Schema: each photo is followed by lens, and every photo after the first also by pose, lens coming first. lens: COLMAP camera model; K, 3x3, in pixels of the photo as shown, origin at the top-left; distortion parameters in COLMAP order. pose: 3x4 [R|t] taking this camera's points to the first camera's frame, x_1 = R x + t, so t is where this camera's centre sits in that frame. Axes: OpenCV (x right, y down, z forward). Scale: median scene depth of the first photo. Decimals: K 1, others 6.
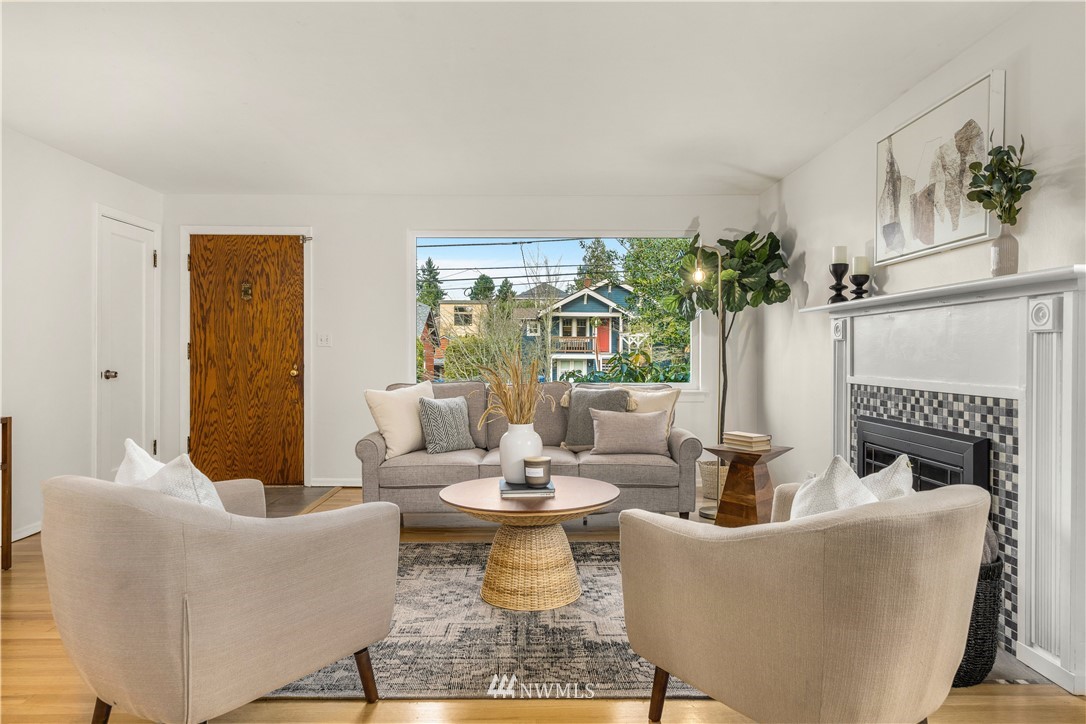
lens RADIAL K [[640.1, 0, 545.1], [0, 640.1, 361.6], [0, 0, 1]] dist [-0.035277, -0.000797]
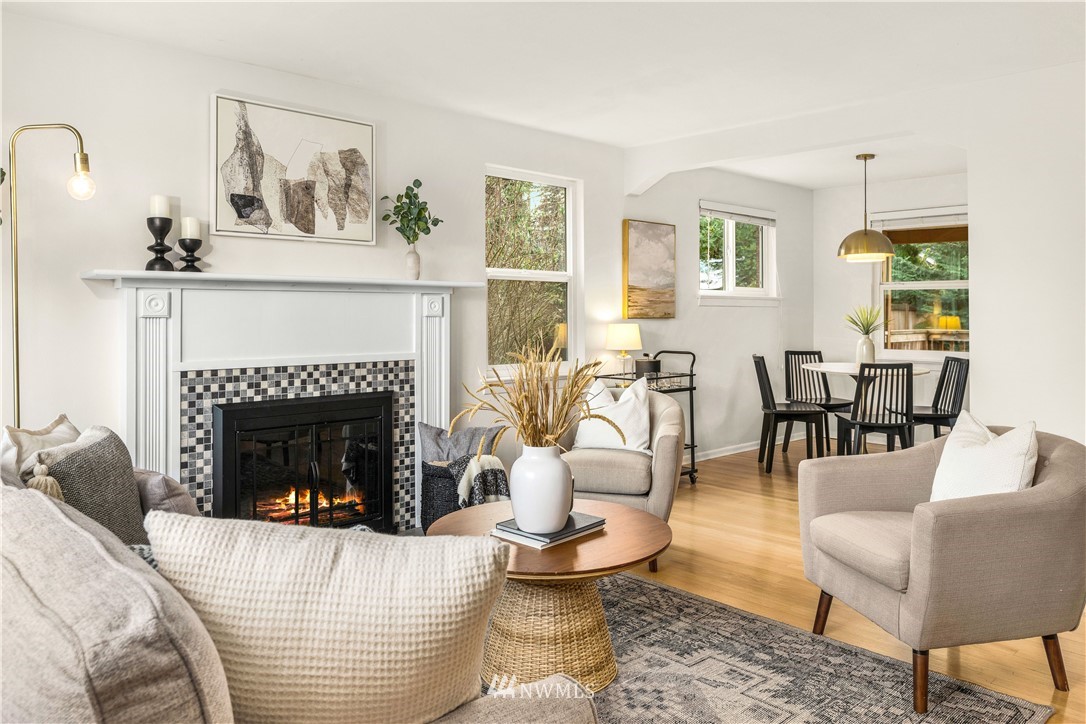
lens RADIAL K [[775.1, 0, 551.8], [0, 775.1, 306.3], [0, 0, 1]] dist [-0.008790, 0.000582]
pose [[-0.678484, -0.000662, 0.734615, -0.784084], [0.005339, 0.999969, 0.005833, -0.071652], [-0.734596, 0.007880, -0.678460, 1.839454]]
